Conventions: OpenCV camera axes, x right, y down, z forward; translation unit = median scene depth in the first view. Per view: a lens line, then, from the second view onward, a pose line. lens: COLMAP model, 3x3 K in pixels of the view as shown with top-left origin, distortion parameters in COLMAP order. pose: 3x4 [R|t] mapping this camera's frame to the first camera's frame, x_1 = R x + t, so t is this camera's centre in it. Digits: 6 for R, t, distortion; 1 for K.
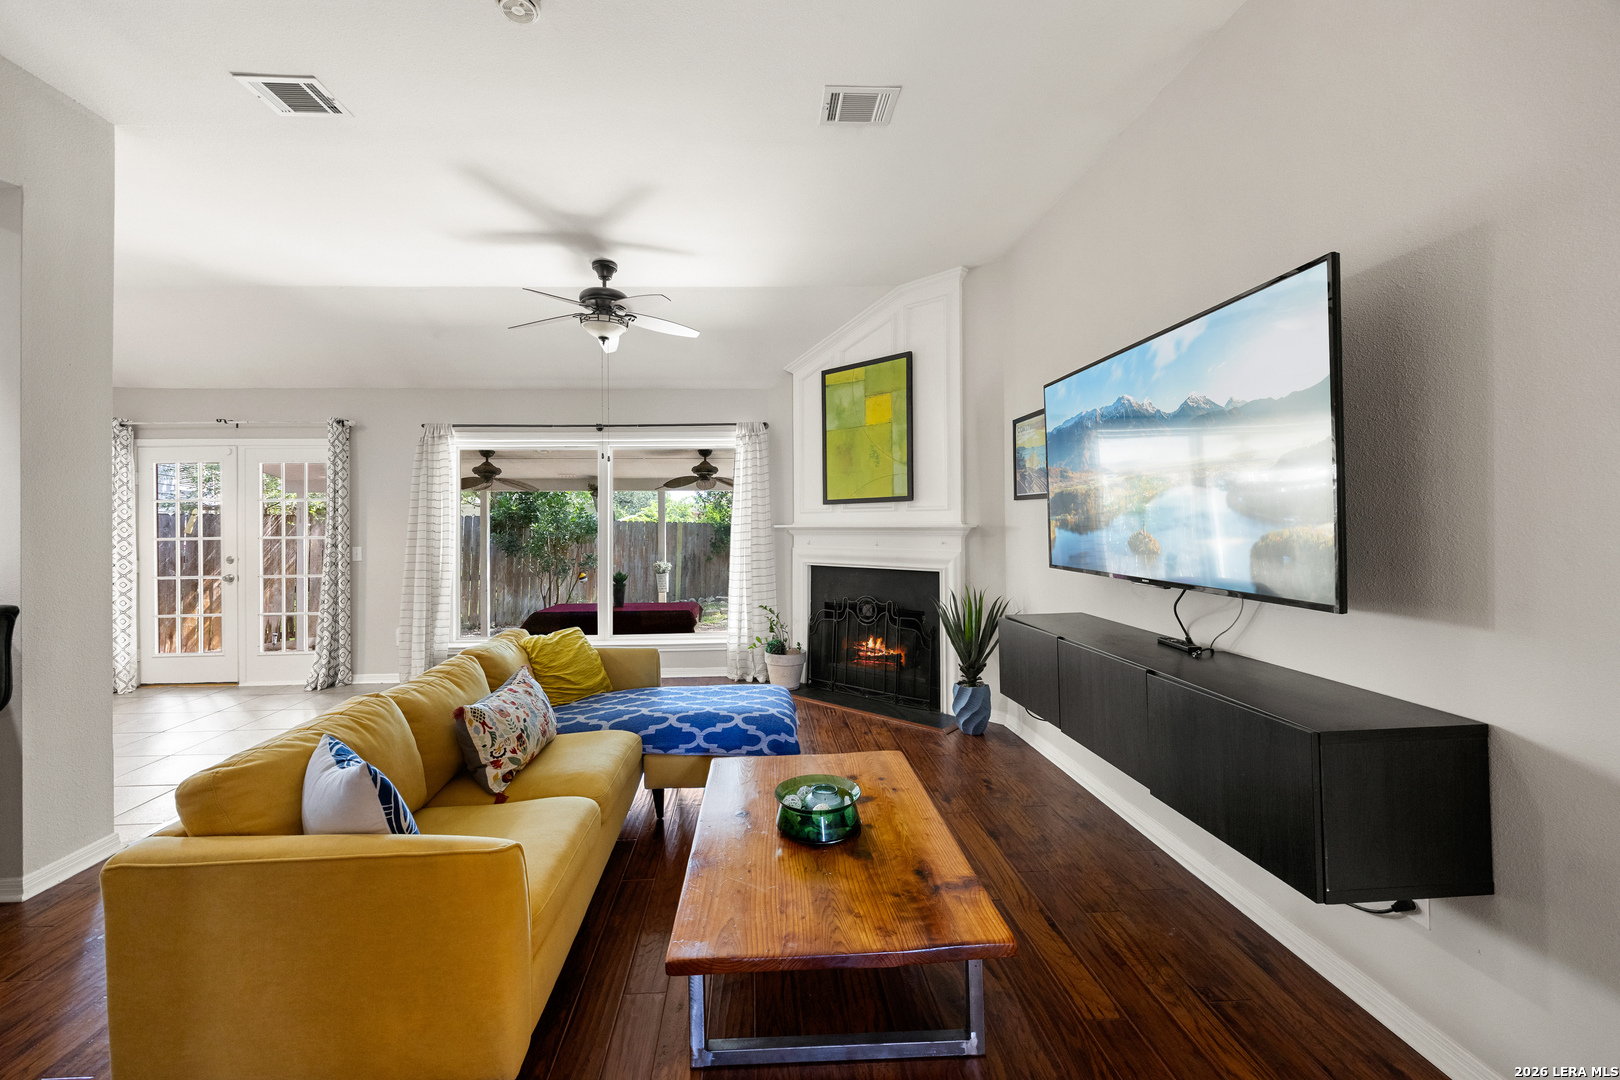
lens RADIAL K [[623.9, 0, 774.2], [0, 623.9, 522.1], [0, 0, 1]] dist [-0.001585, -0.000232]
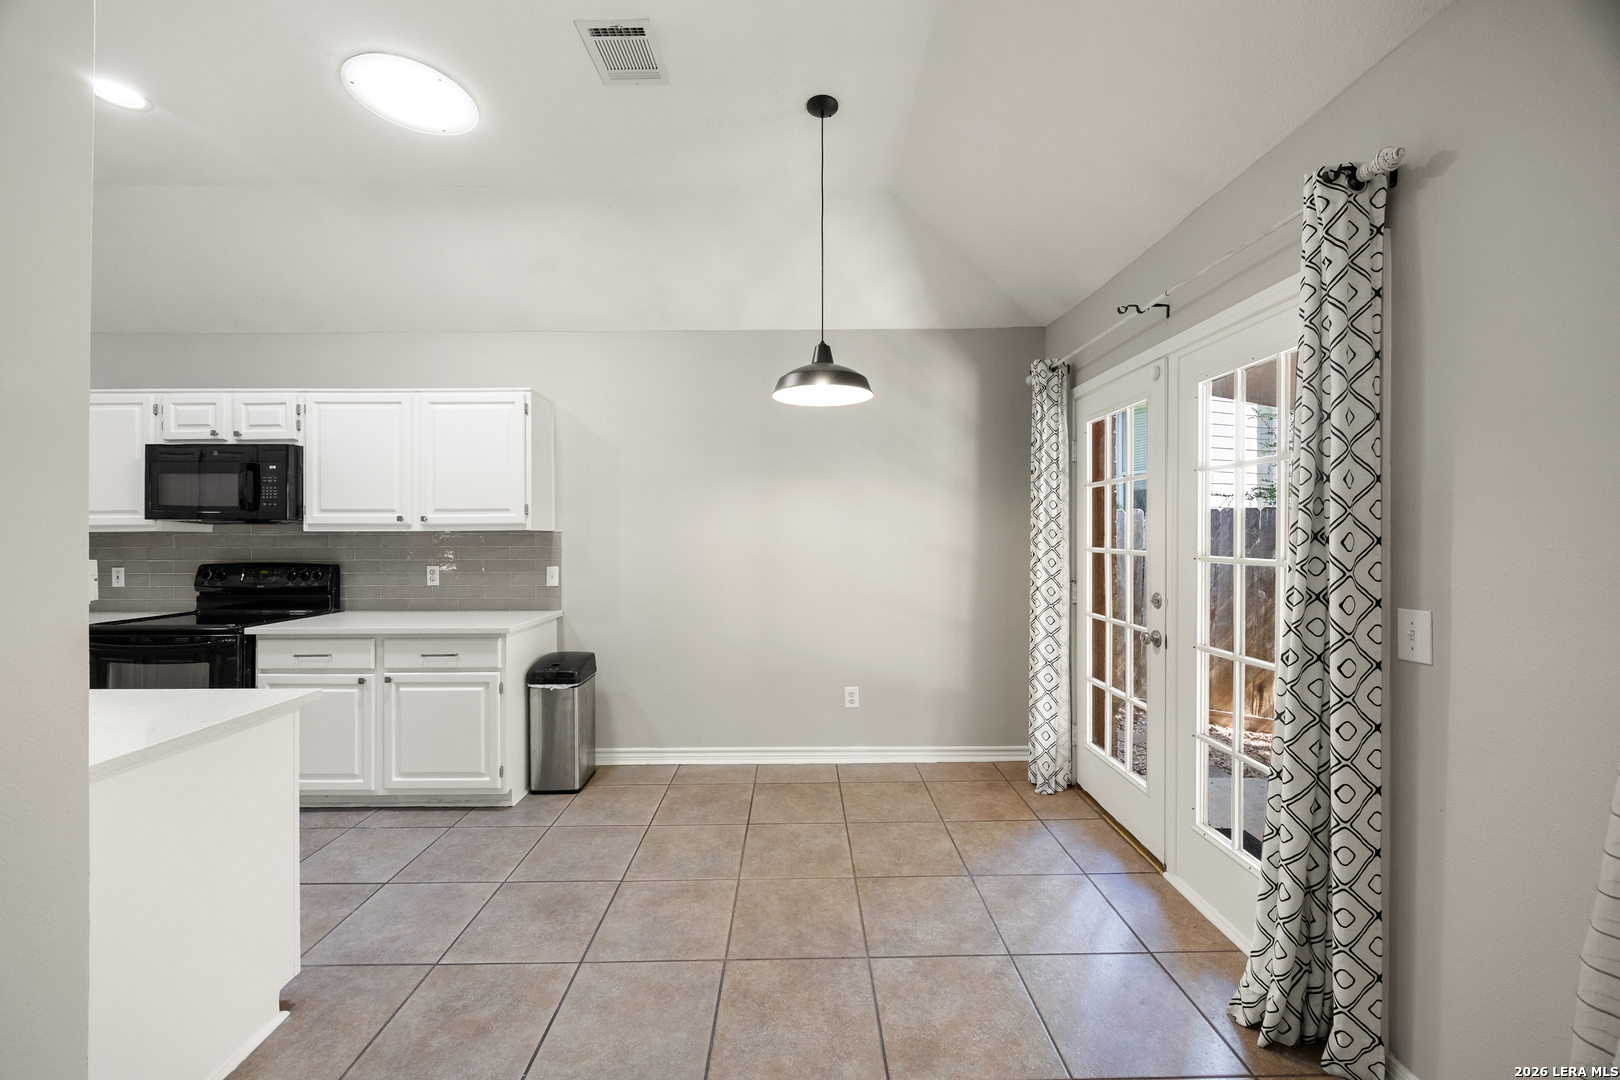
lens RADIAL K [[623.9, 0, 800.6], [0, 623.9, 528.2], [0, 0, 1]] dist [-0.001585, -0.000232]
pose [[-0.041505, 0.008539, -0.999102, -0.447629], [0.004743, 0.999954, 0.008349, 0.000352], [0.999127, -0.004393, -0.041544, 0.864192]]
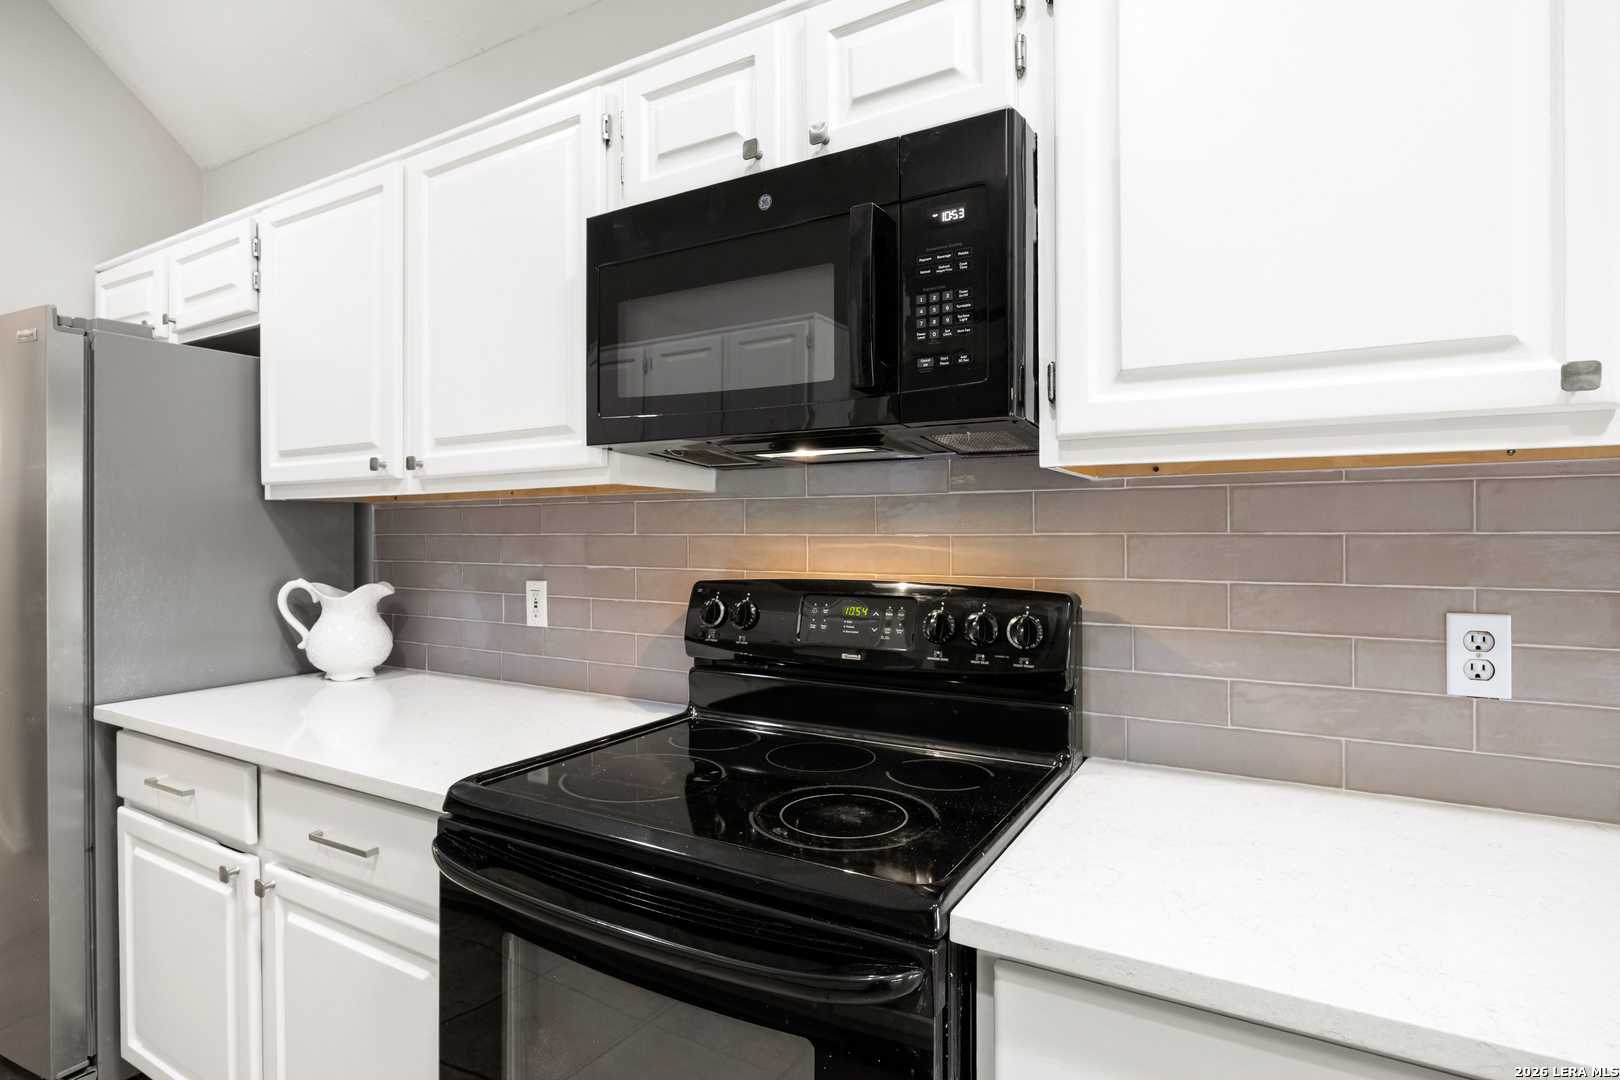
lens RADIAL K [[819.5, 0, 805.4], [0, 819.5, 536.0], [0, 0, 1]] dist [0.011757, 0.000210]
pose [[-0.540450, 0.015623, -0.841231, -0.901642], [0.008540, 0.999878, 0.013083, 0.023876], [0.841333, -0.000114, -0.540518, 0.333373]]
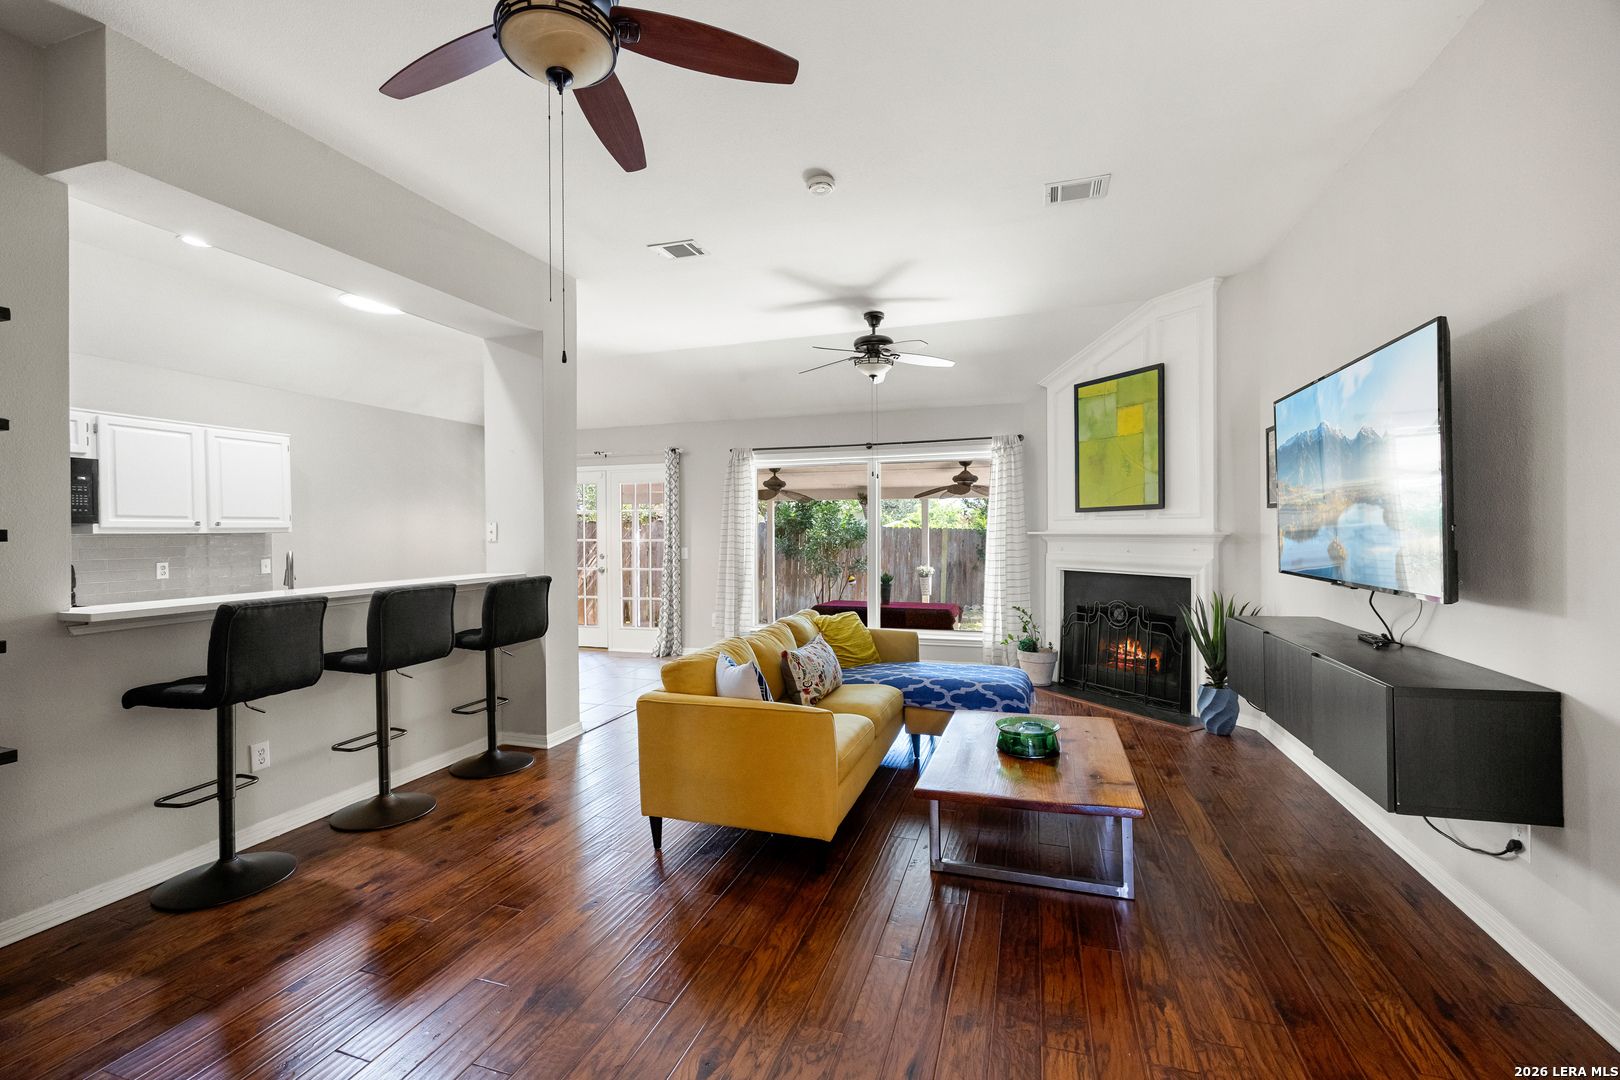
lens RADIAL K [[676.2, 0, 807.8], [0, 676.2, 535.1], [0, 0, 1]] dist [-0.010752, 0.000478]
pose [[0.937193, 0.004540, -0.348781, 0.057279], [-0.000846, 0.999942, 0.010742, -0.001804], [0.348809, -0.009772, 0.937143, -0.241083]]
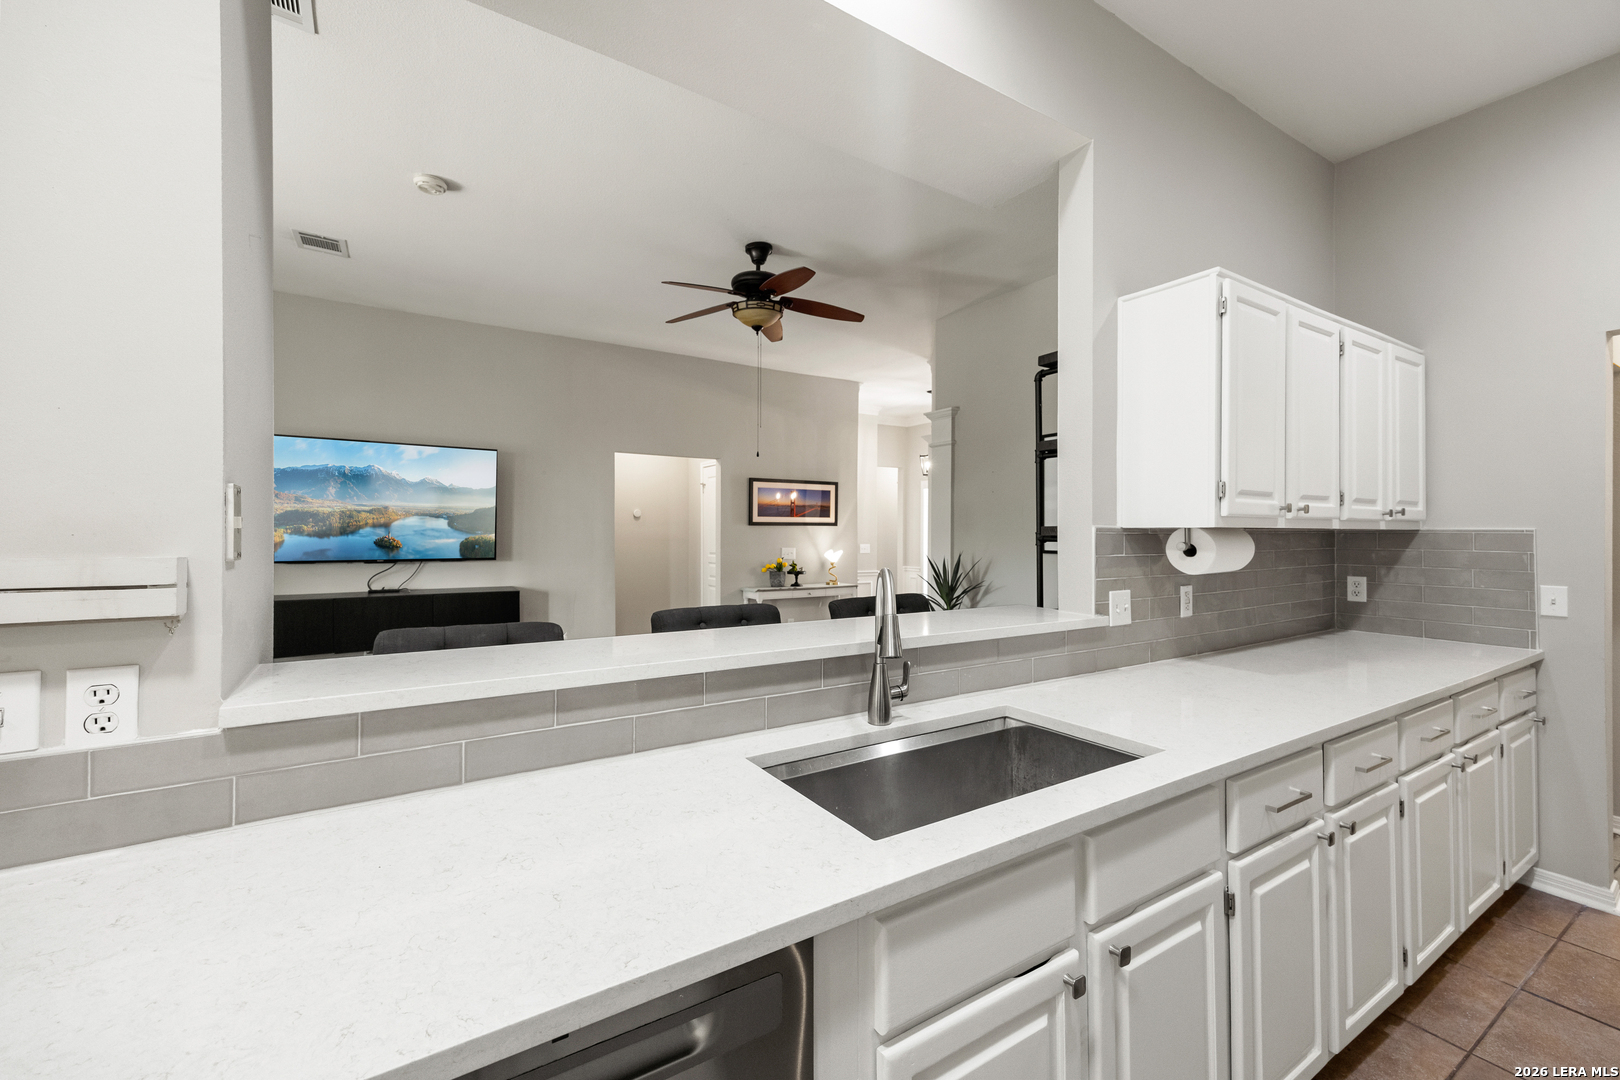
lens RADIAL K [[657.0, 0, 803.9], [0, 657.0, 530.0], [0, 0, 1]] dist [0.004428, 0.004277]
pose [[-0.489367, 0.009031, 0.872031, -0.971937], [0.001027, 0.999952, -0.009779, 0.009654], [-0.872077, -0.003890, -0.489353, 0.433112]]
